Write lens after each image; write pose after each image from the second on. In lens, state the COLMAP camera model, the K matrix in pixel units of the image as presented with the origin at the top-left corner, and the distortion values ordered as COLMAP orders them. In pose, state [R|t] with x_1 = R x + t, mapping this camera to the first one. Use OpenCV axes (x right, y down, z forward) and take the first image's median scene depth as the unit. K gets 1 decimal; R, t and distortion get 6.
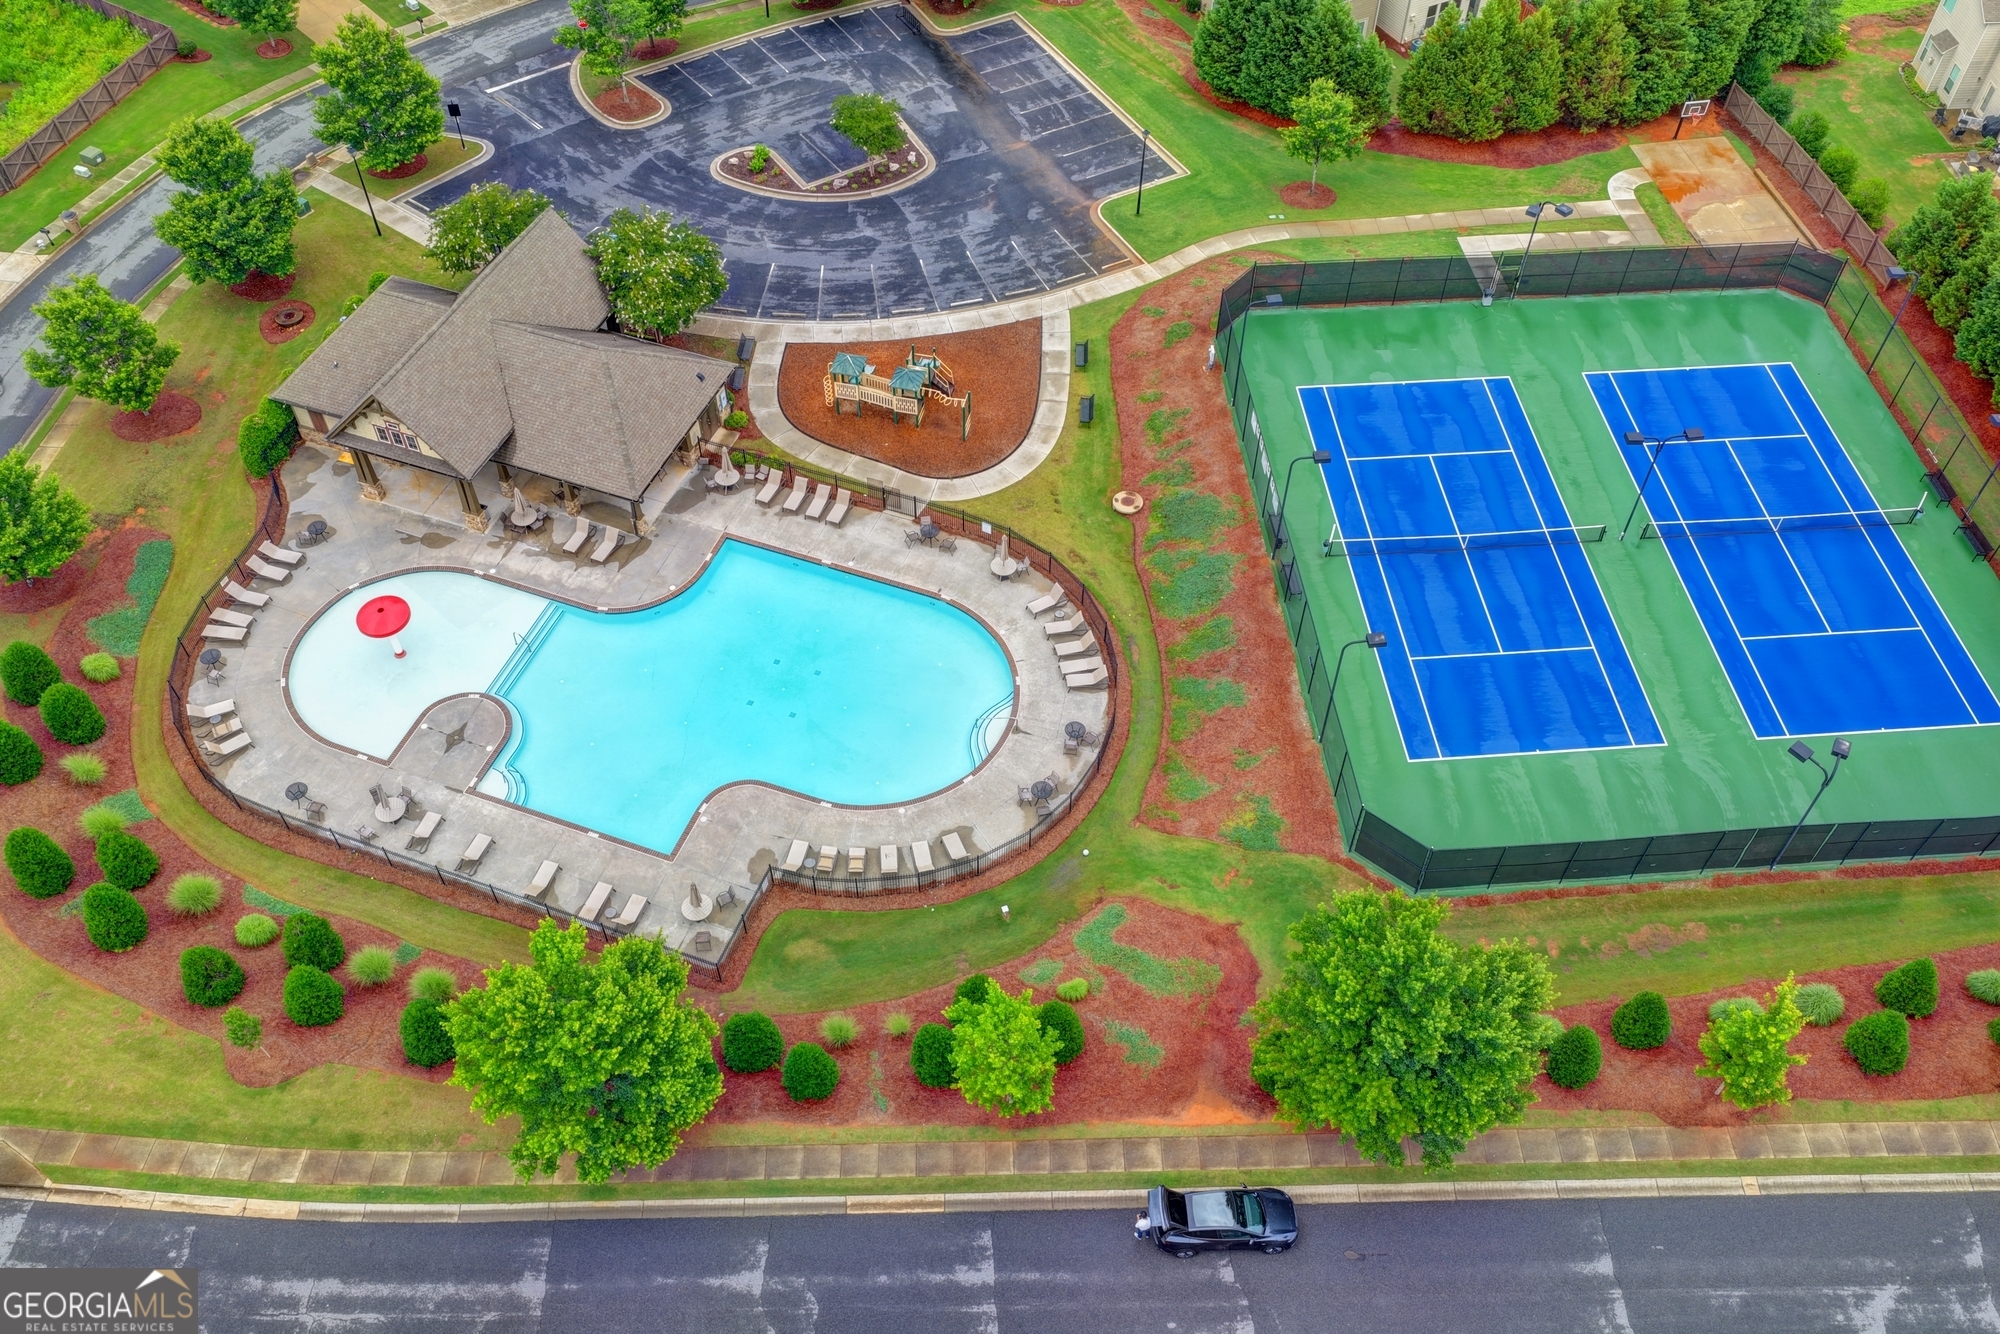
lens RADIAL K [[1627.6, 0, 1000.0], [0, 1627.6, 667.0], [0, 0, 1]] dist [0.002755, 0.005863]
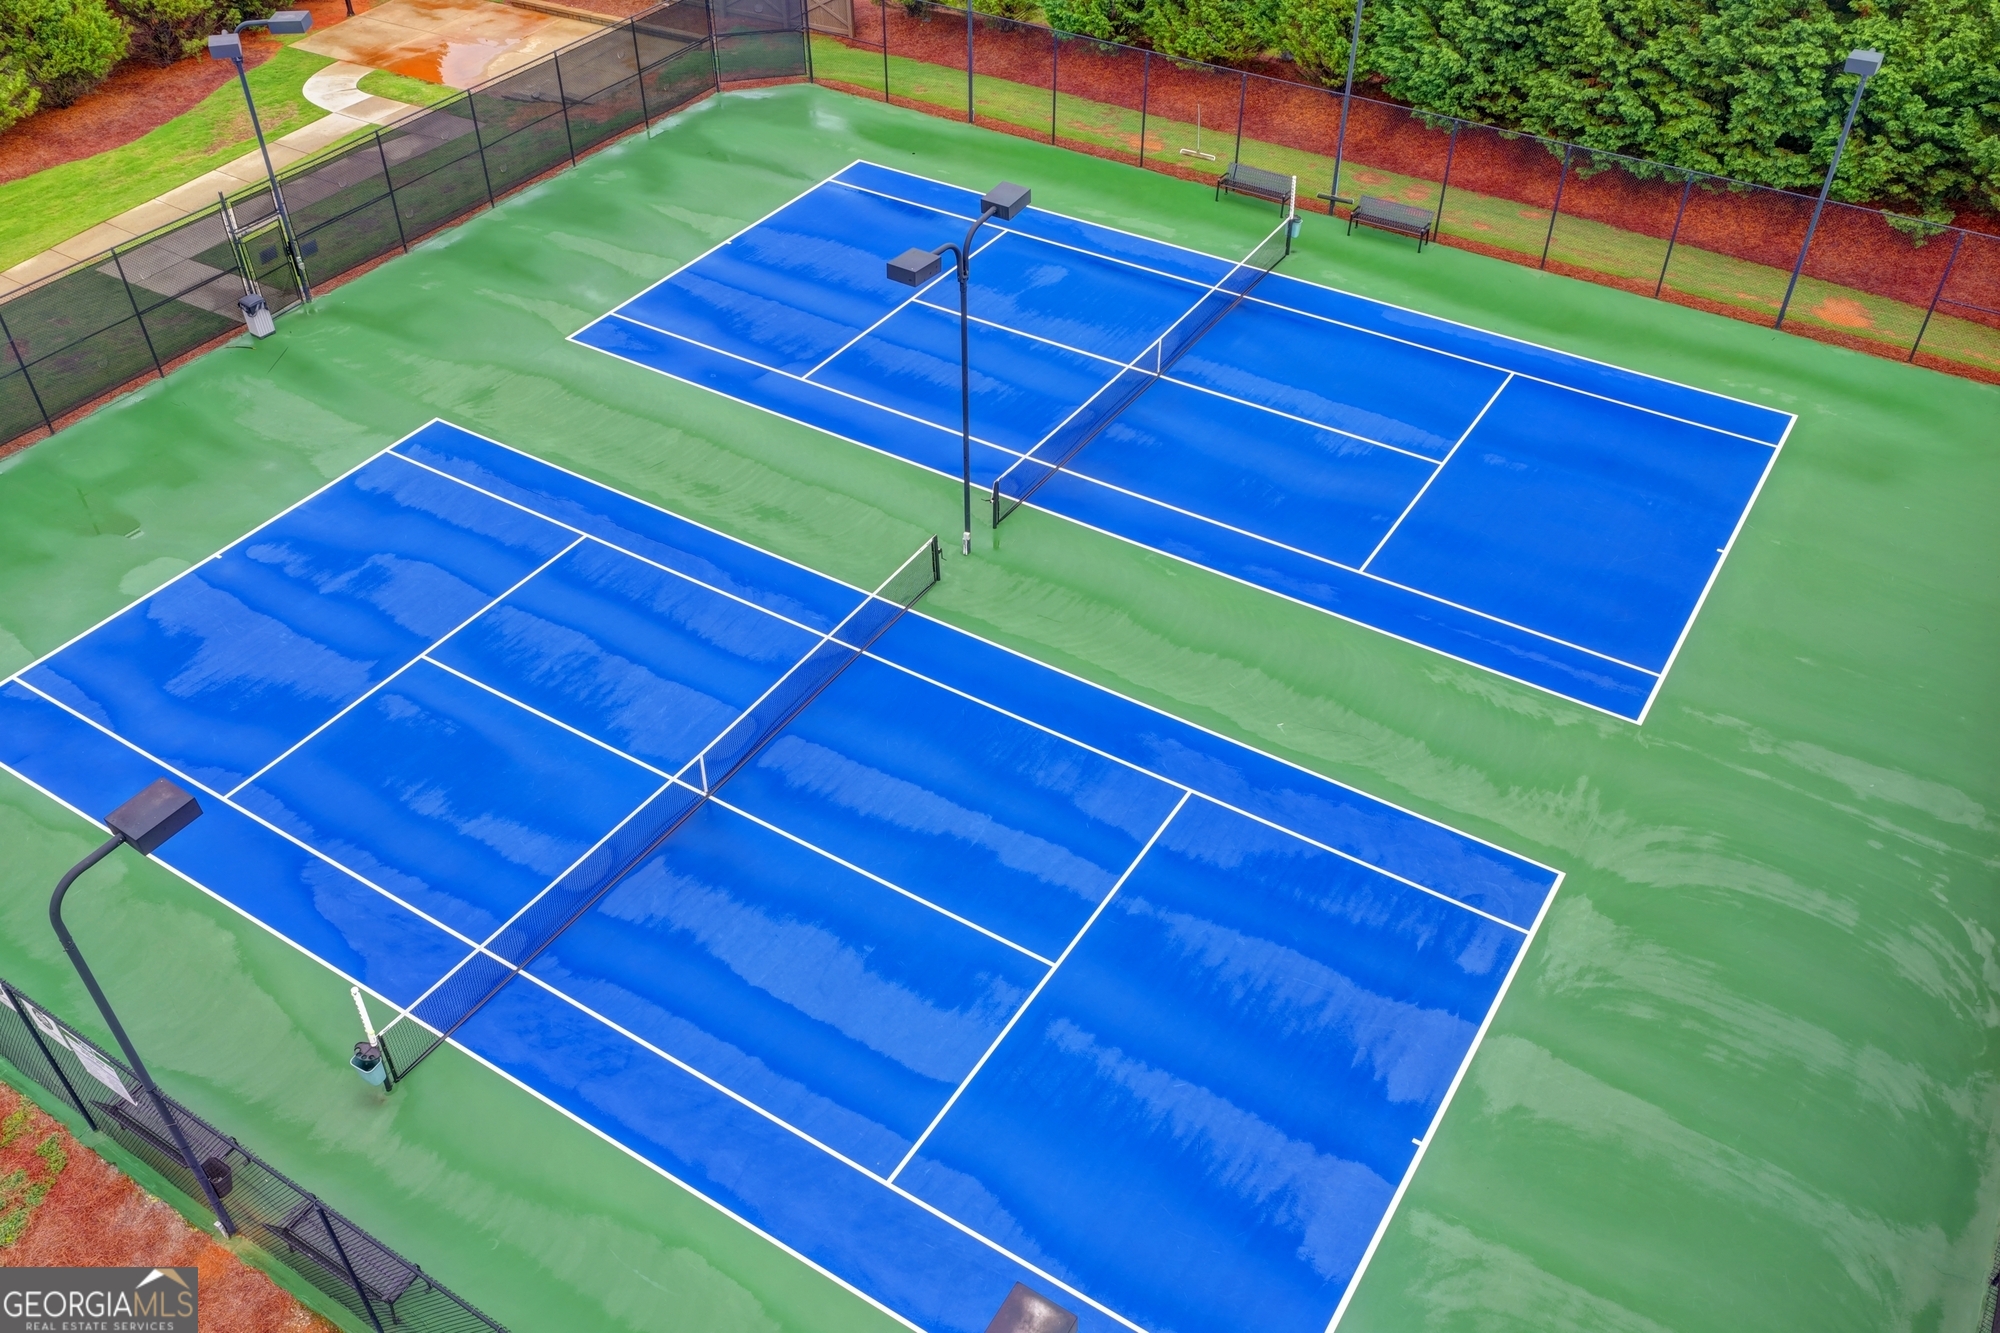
lens RADIAL K [[1627.6, 0, 1000.0], [0, 1627.6, 666.5], [0, 0, 1]] dist [0.002755, 0.005863]
pose [[0.595210, -0.528687, 0.605157, 0.120024], [0.615888, 0.783859, 0.079043, -0.076973], [-0.516147, 0.325661, 0.792172, 0.639092]]
